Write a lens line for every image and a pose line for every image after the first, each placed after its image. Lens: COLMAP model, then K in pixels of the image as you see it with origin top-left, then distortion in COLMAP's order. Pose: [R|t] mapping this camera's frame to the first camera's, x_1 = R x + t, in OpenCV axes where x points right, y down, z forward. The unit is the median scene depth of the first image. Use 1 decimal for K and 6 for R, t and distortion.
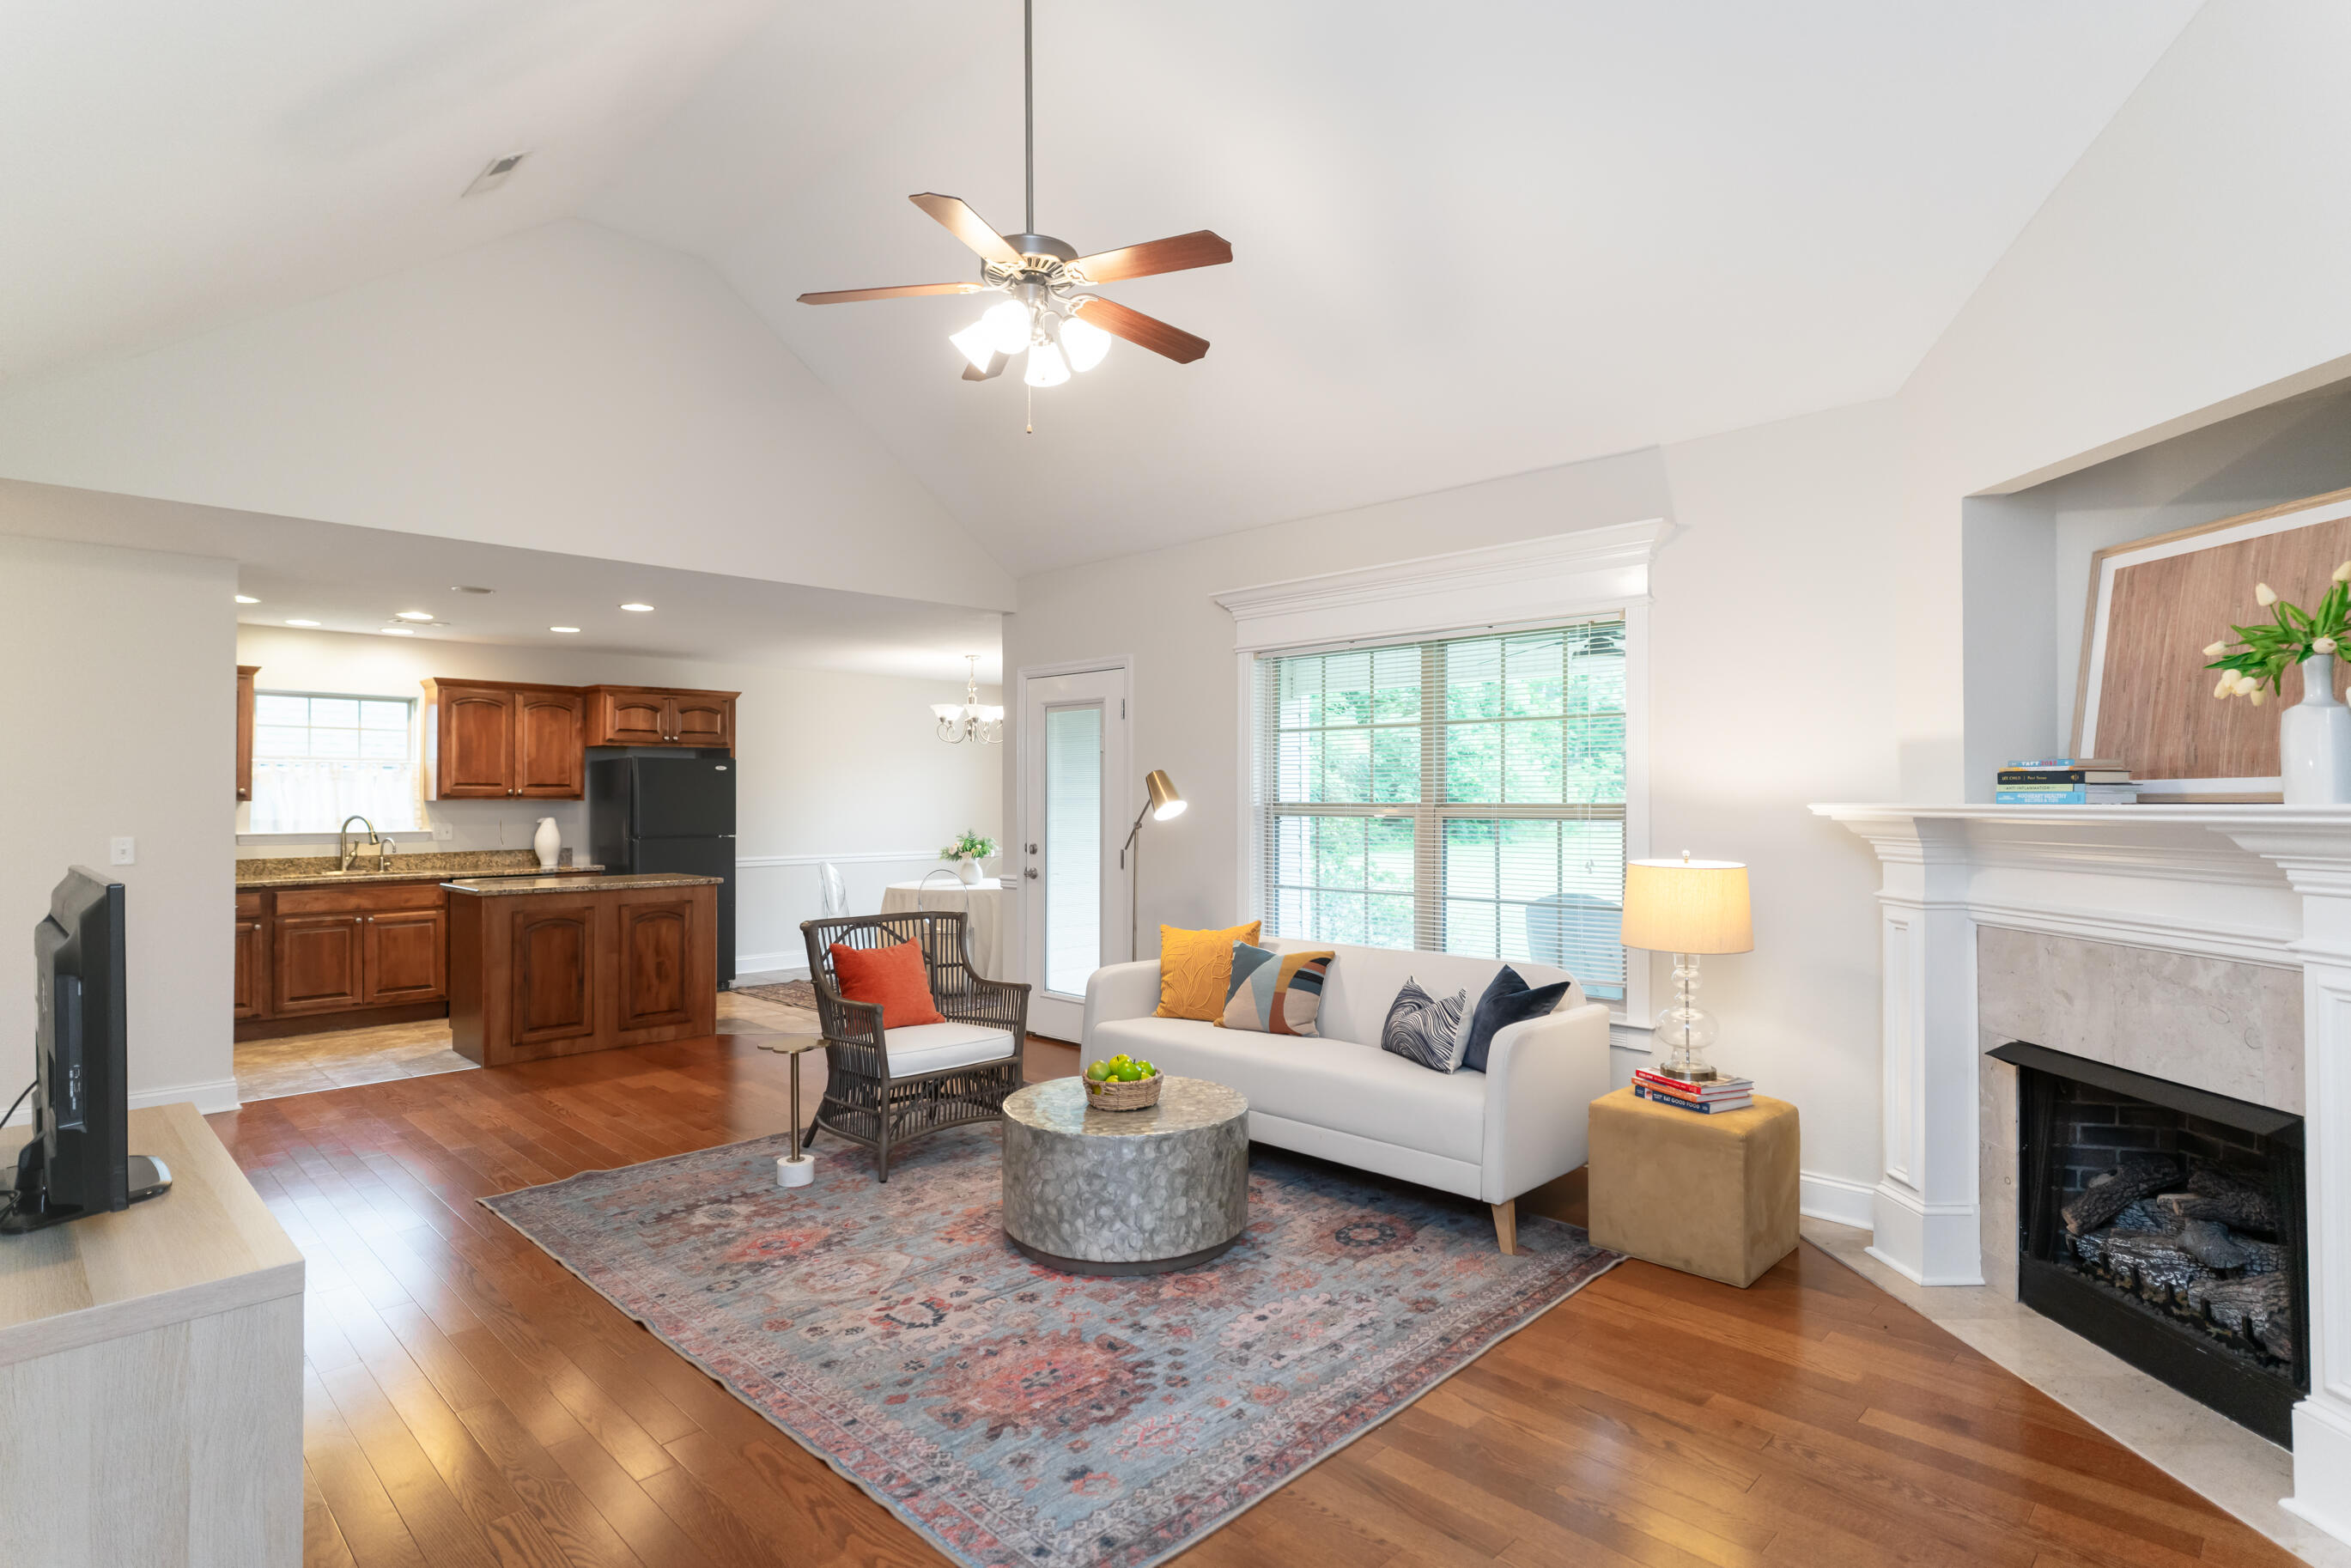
lens RADIAL K [[1209.8, 0, 1164.7], [0, 1209.8, 792.0], [0, 0, 1]] dist [-0.003776, 0.001029]
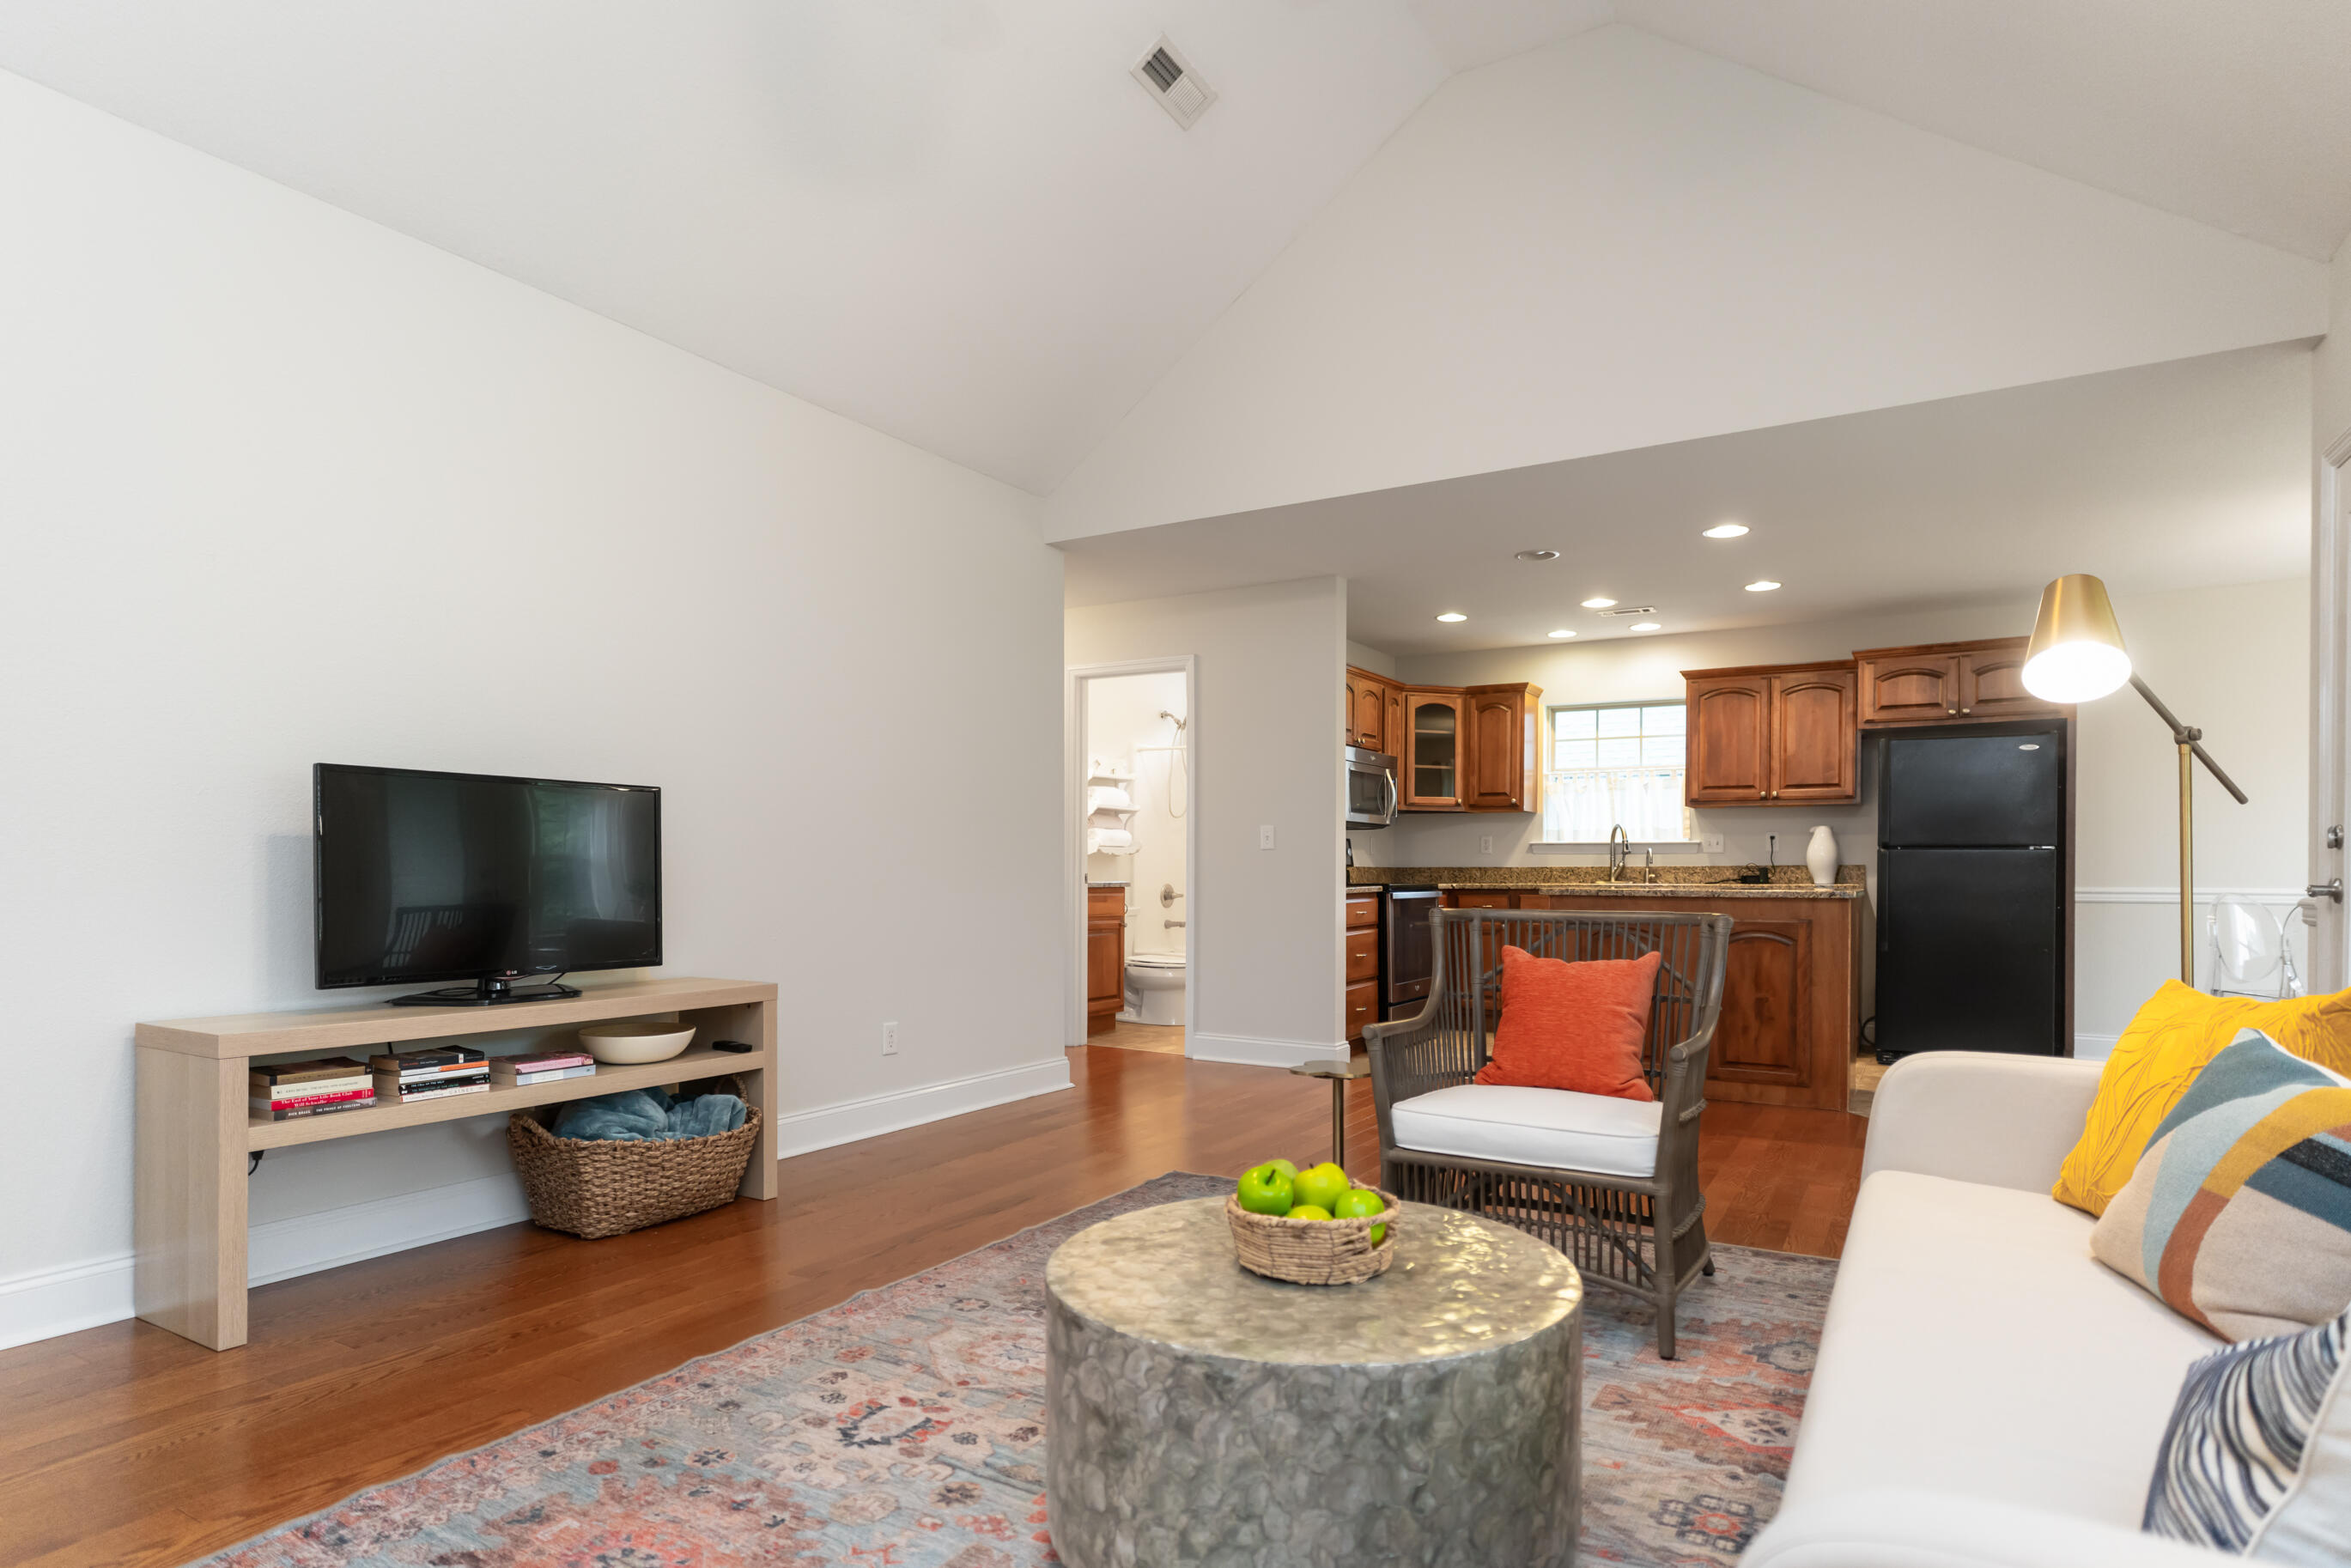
lens RADIAL K [[1237.3, 0, 1195.1], [0, 1237.3, 877.5], [0, 0, 1]] dist [-0.018625, 0.021978]
pose [[0.252522, 0.009391, -0.967546, 0.248831], [0.000774, 0.999951, 0.009907, 0.062229], [0.967591, -0.003250, 0.252502, 0.501035]]
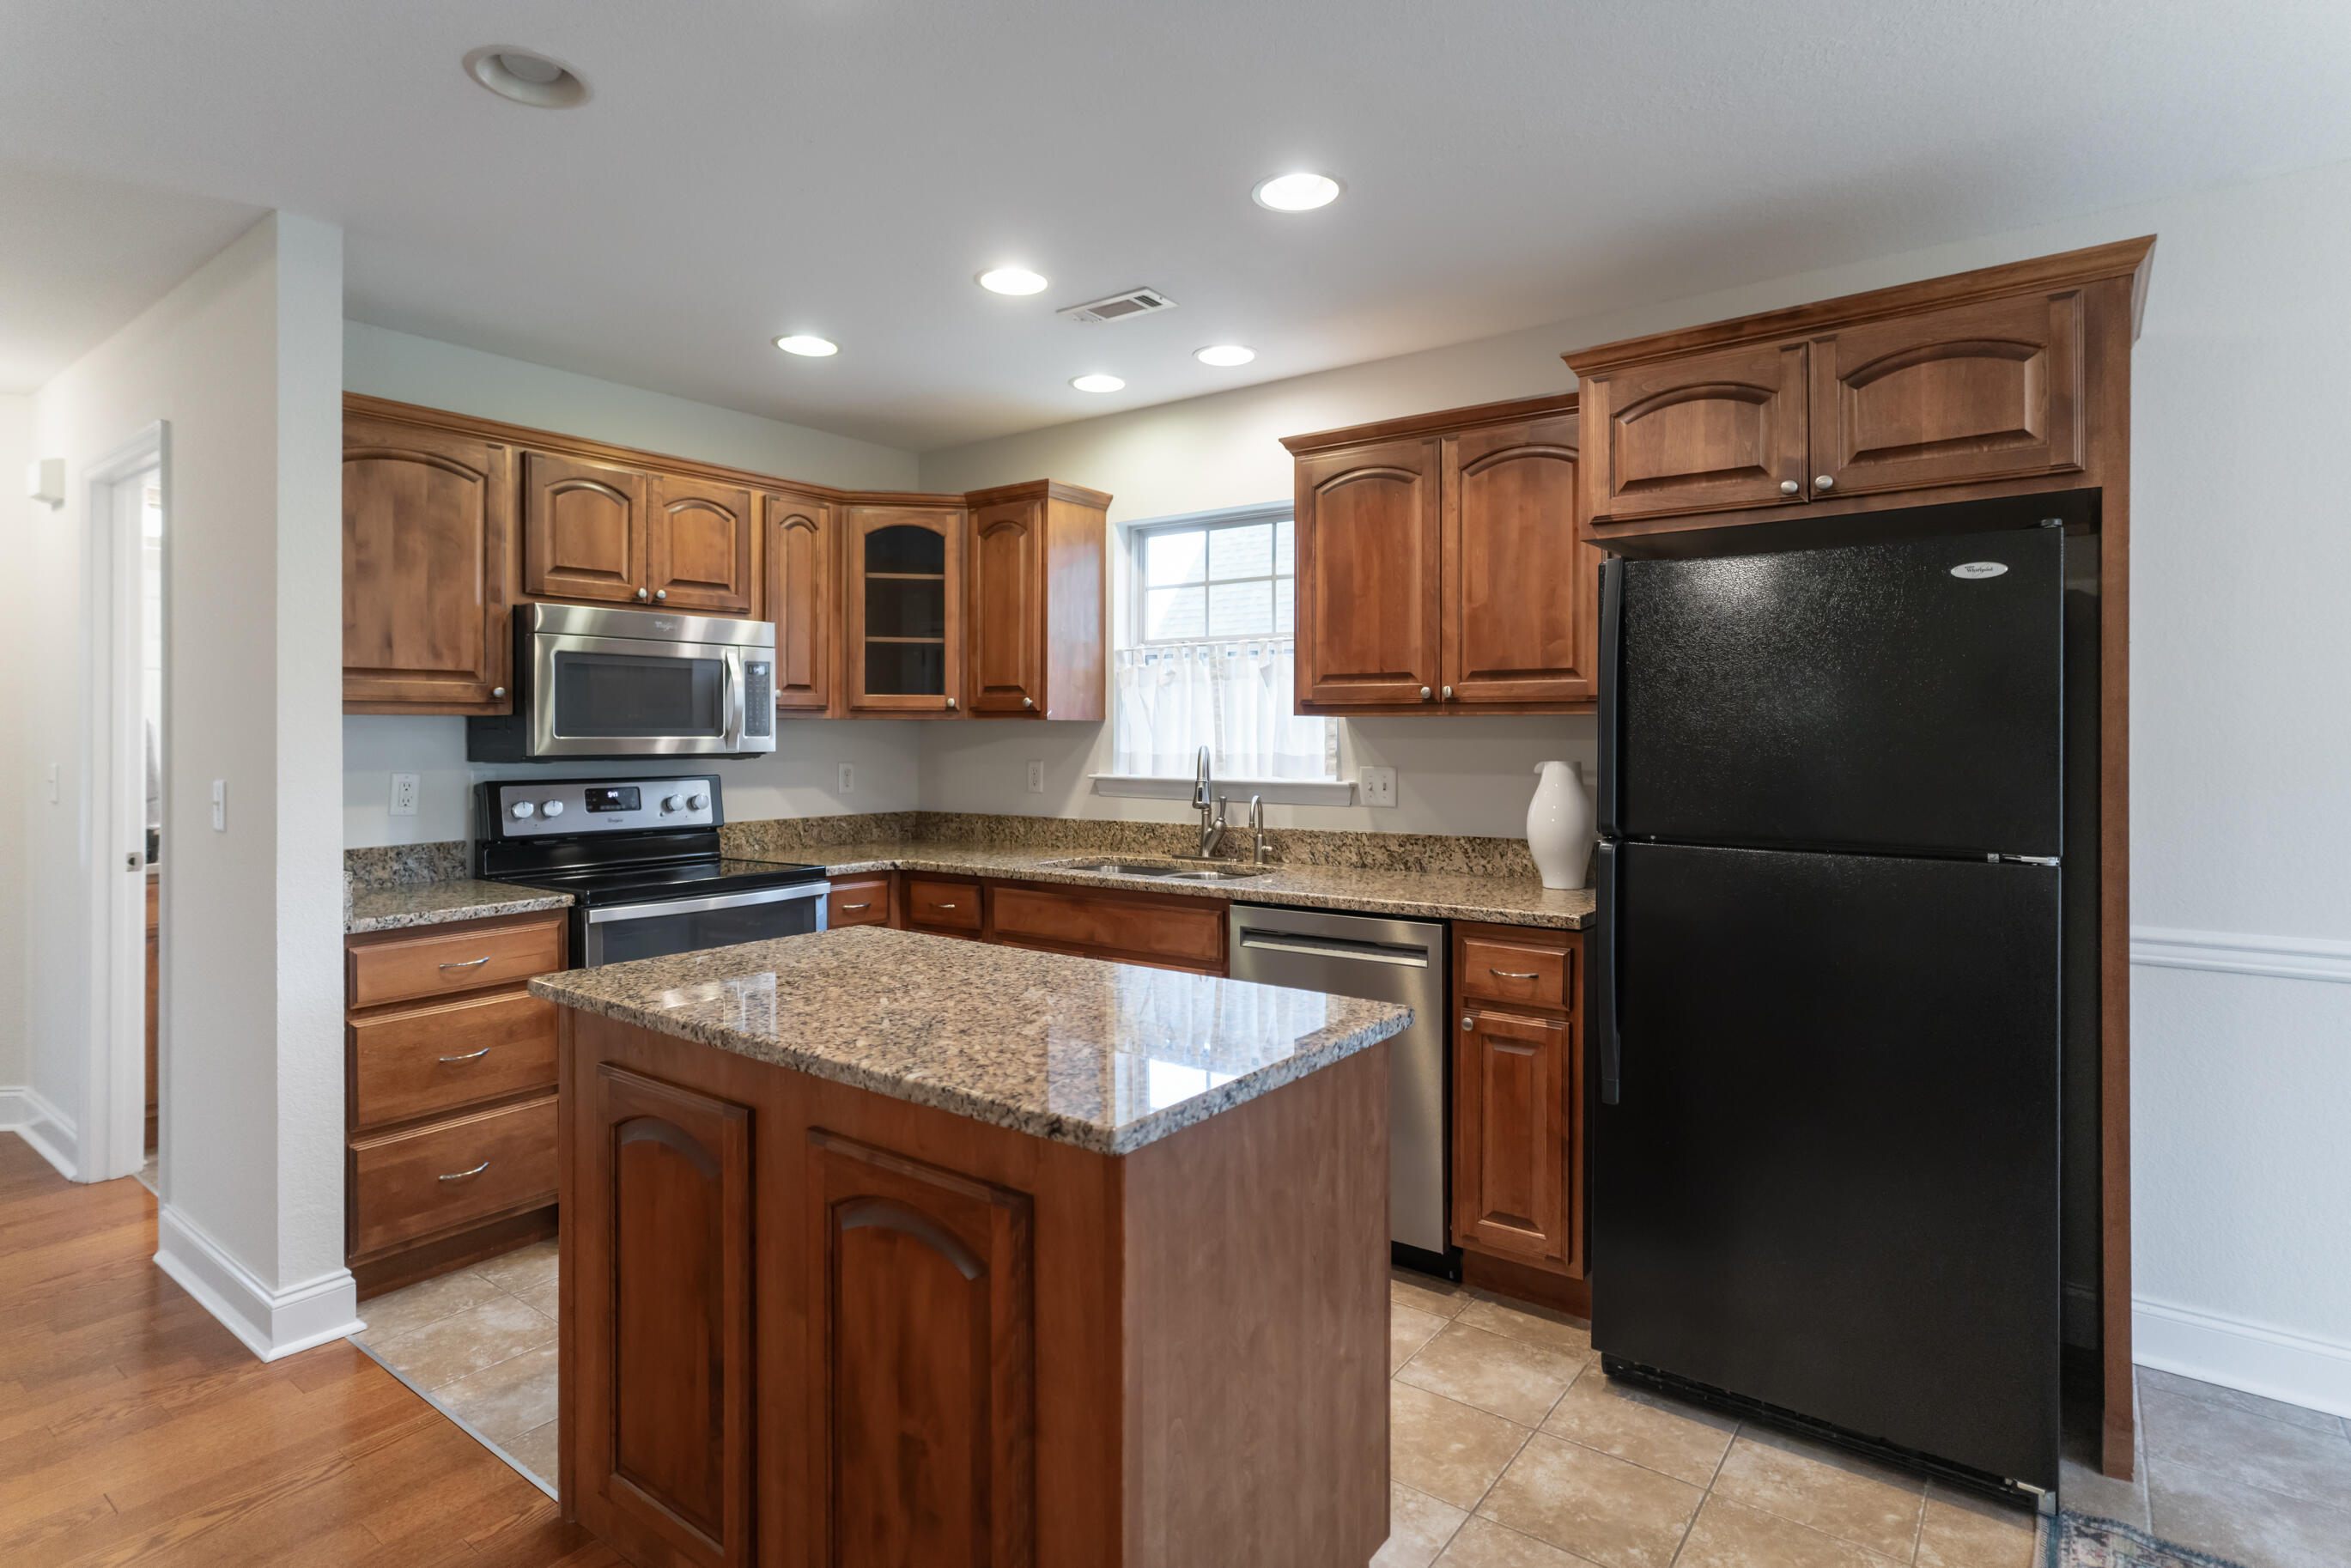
lens RADIAL K [[1211.4, 0, 1144.6], [0, 1211.4, 736.0], [0, 0, 1]] dist [-0.003037, 0.000824]
pose [[0.141922, 0.004525, -0.989868, -0.209149], [0.006022, 0.999967, 0.005434, 0.013976], [0.989860, -0.006732, 0.141890, 1.082452]]
